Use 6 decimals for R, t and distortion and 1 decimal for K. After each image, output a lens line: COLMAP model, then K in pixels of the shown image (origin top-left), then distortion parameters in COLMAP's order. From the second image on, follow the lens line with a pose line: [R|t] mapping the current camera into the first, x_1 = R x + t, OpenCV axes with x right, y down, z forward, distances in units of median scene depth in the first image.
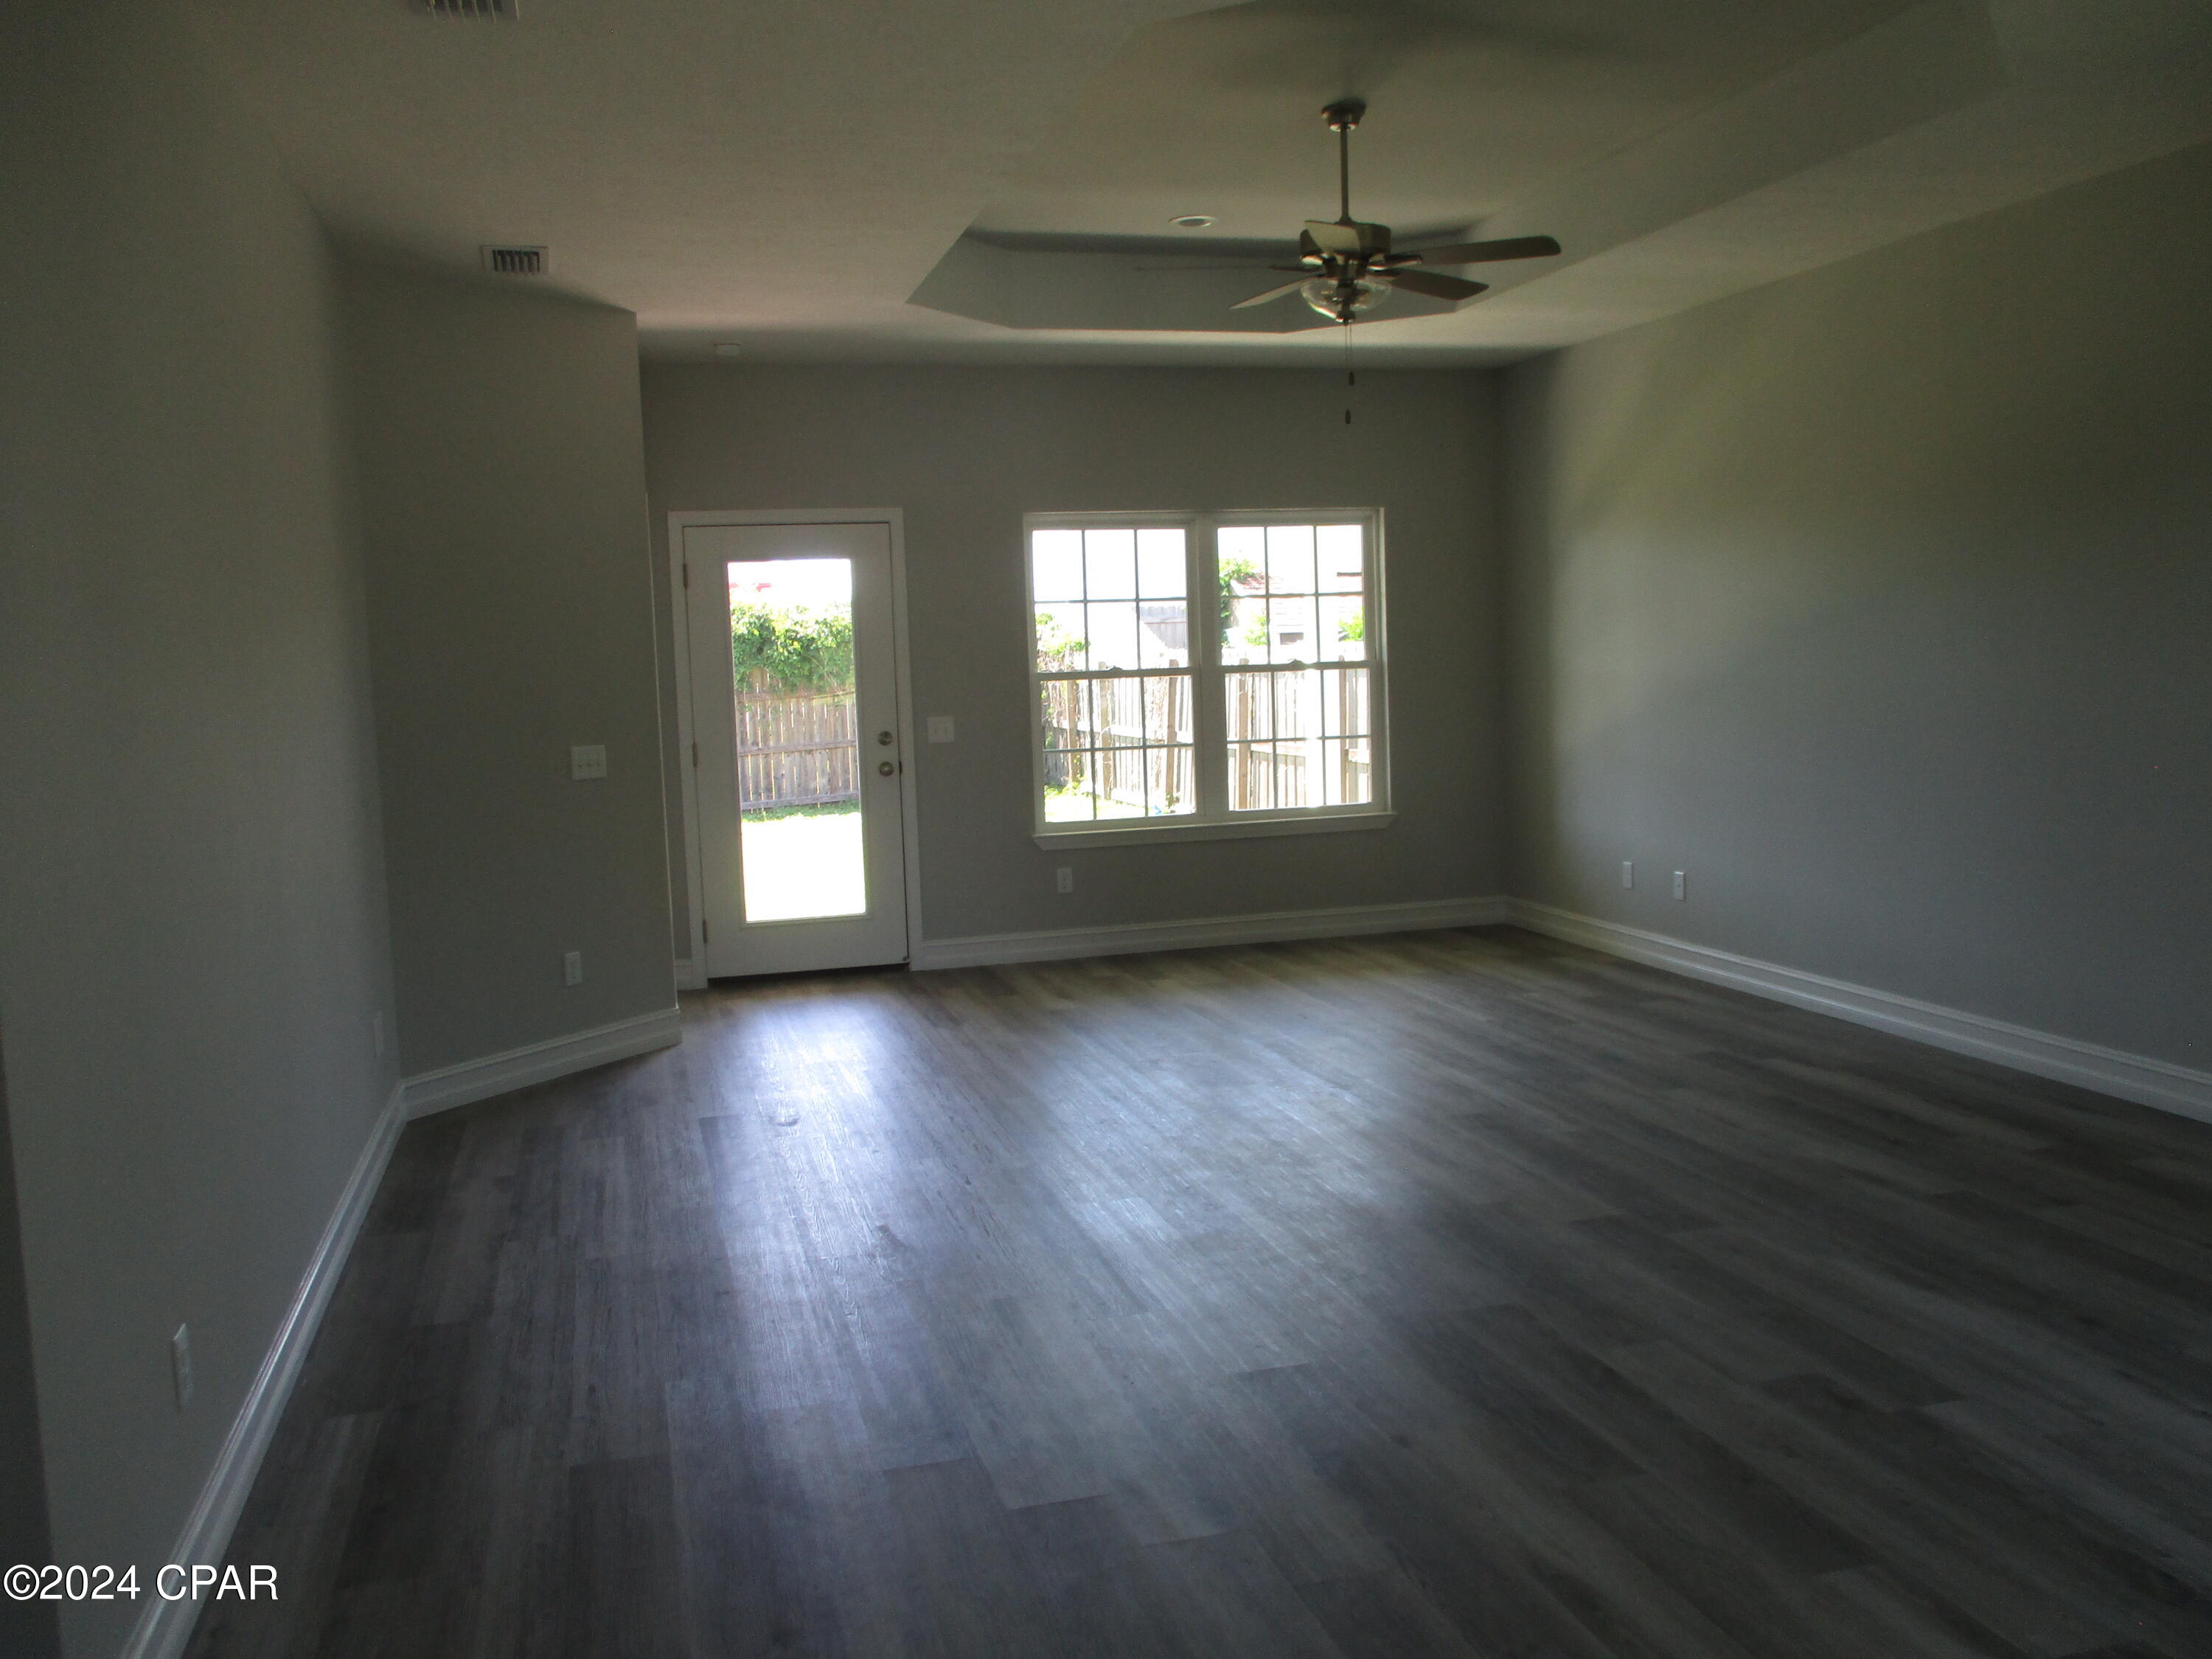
lens RADIAL K [[1853.2, 0, 1106.0], [0, 1853.2, 829.5], [0, 0, 1]] dist [-0.005530, -0.003618]
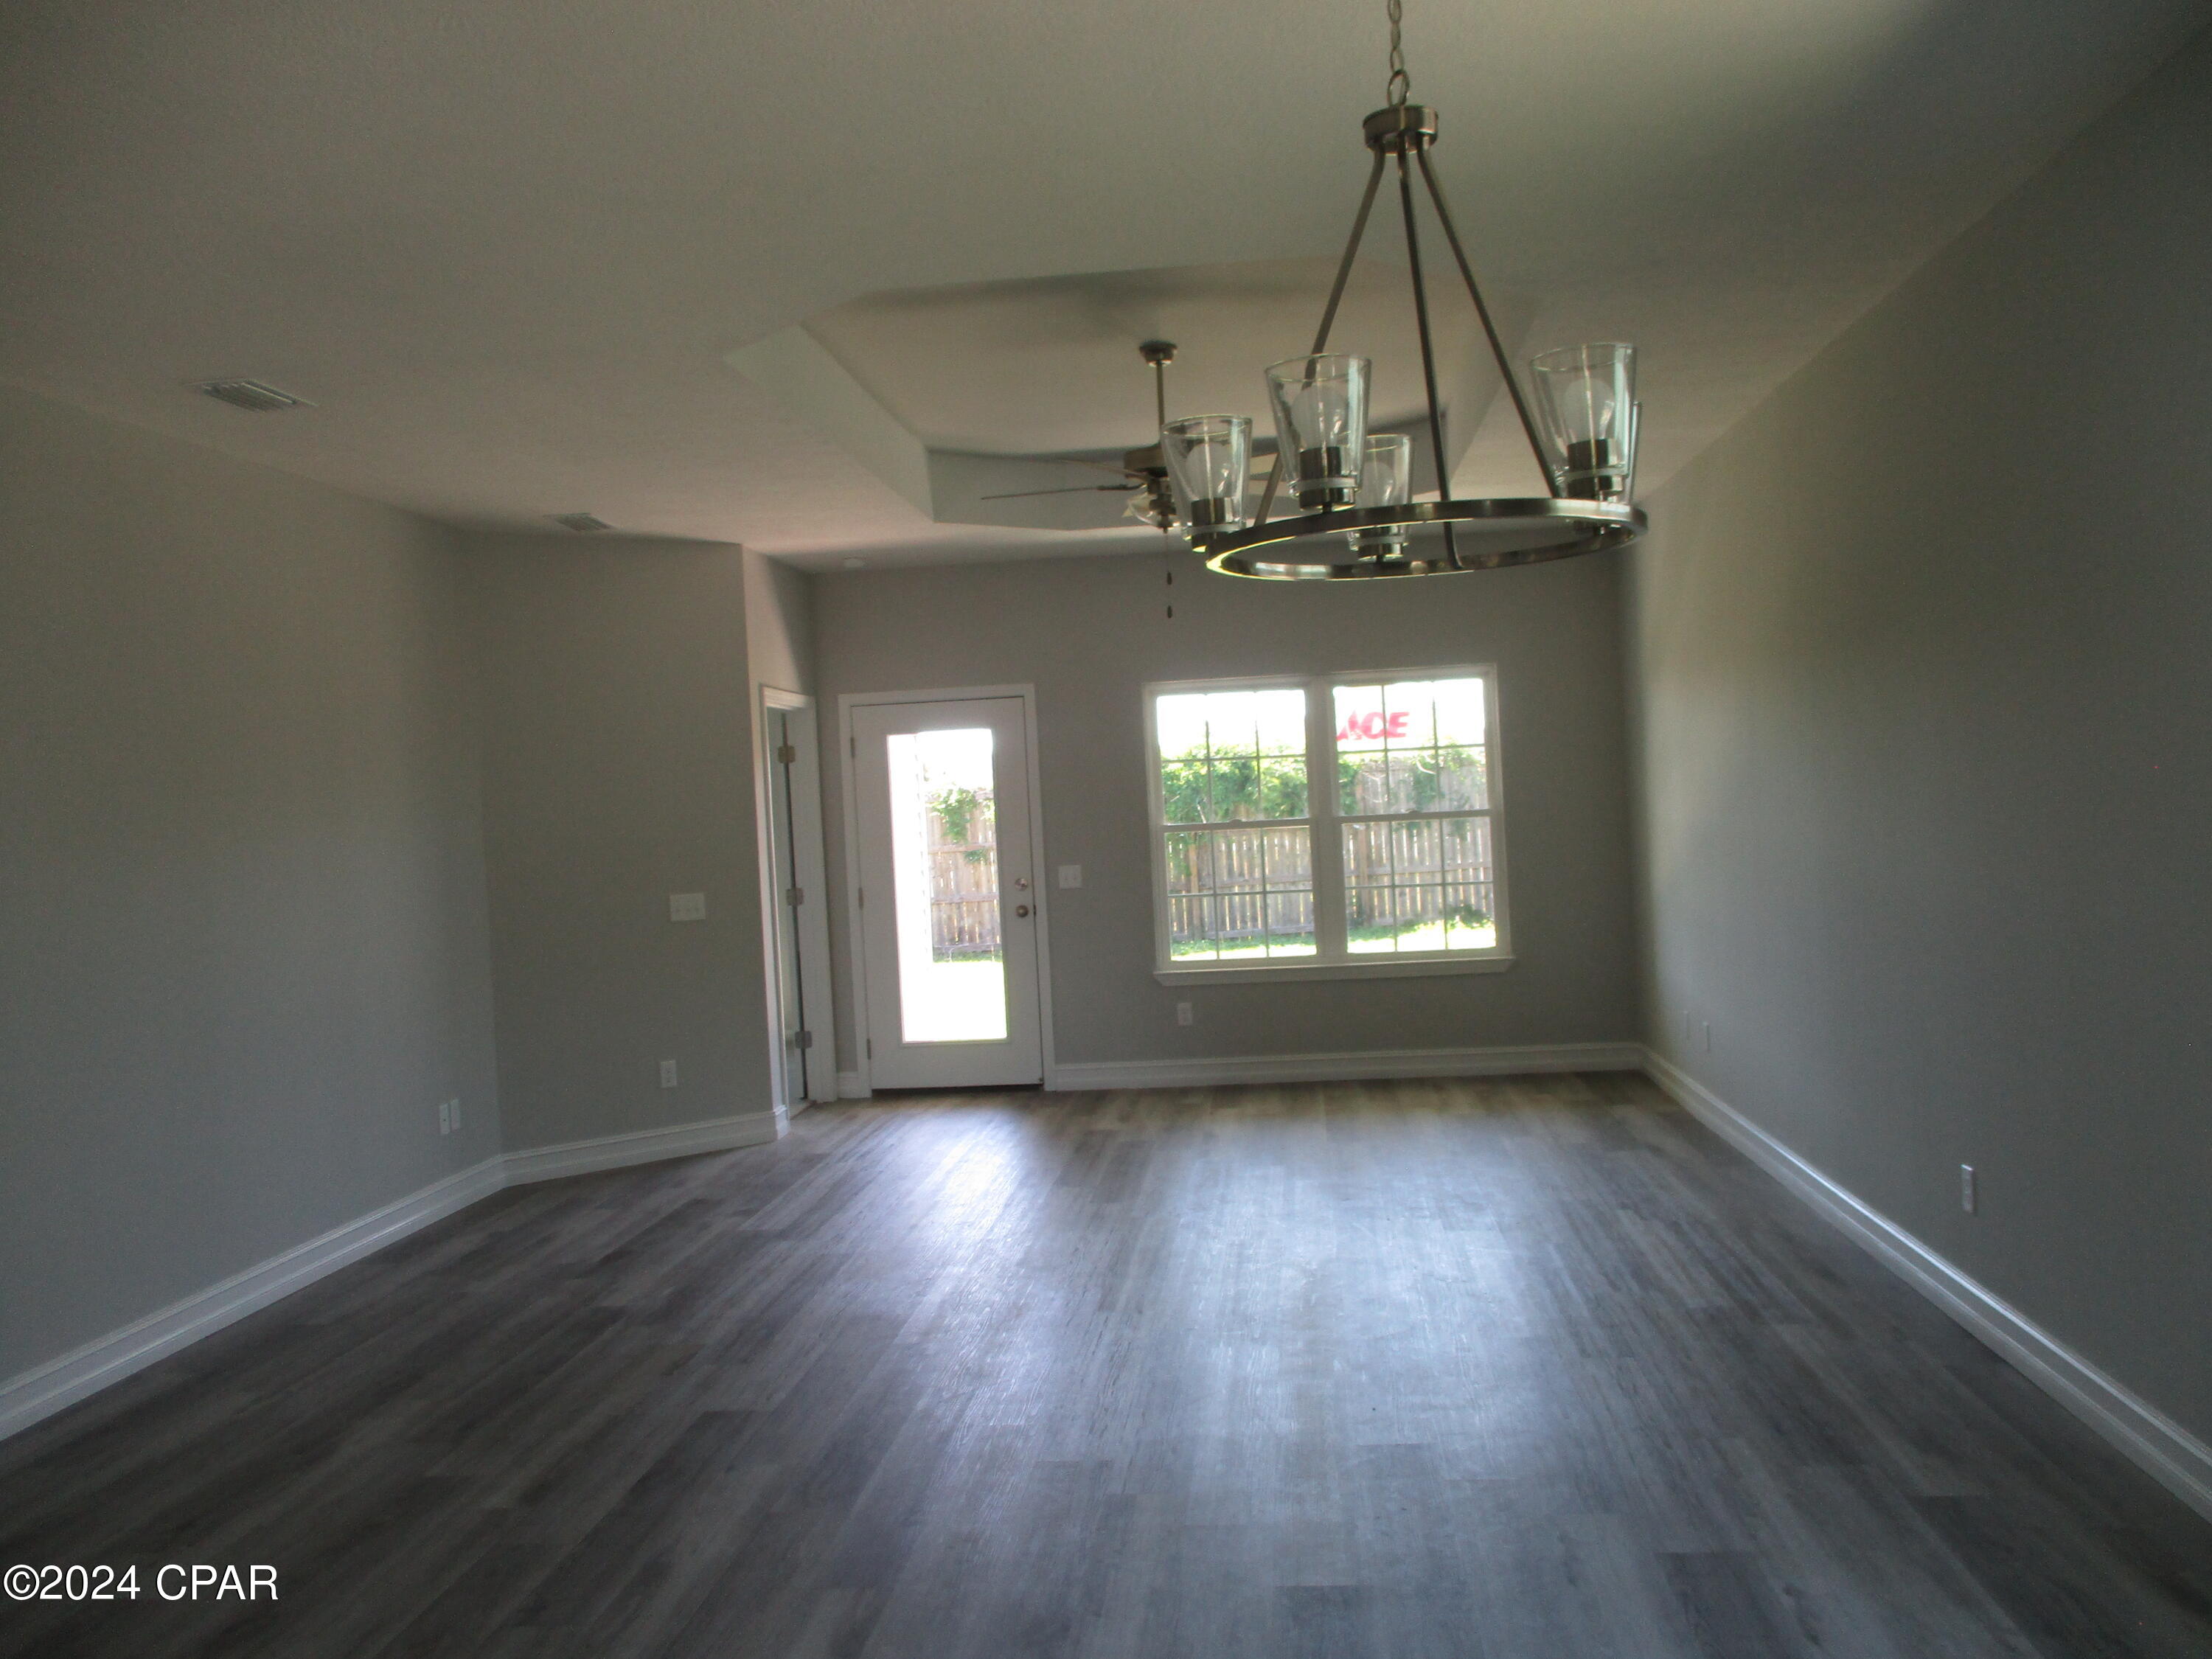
lens RADIAL K [[1853.2, 0, 1106.0], [0, 1853.2, 829.5], [0, 0, 1]] dist [-0.005530, -0.003618]
pose [[0.931196, -0.007134, -0.364450, 0.343420], [-0.016950, 0.997880, -0.062841, -0.012001], [0.364126, 0.064694, 0.929100, -0.040967]]
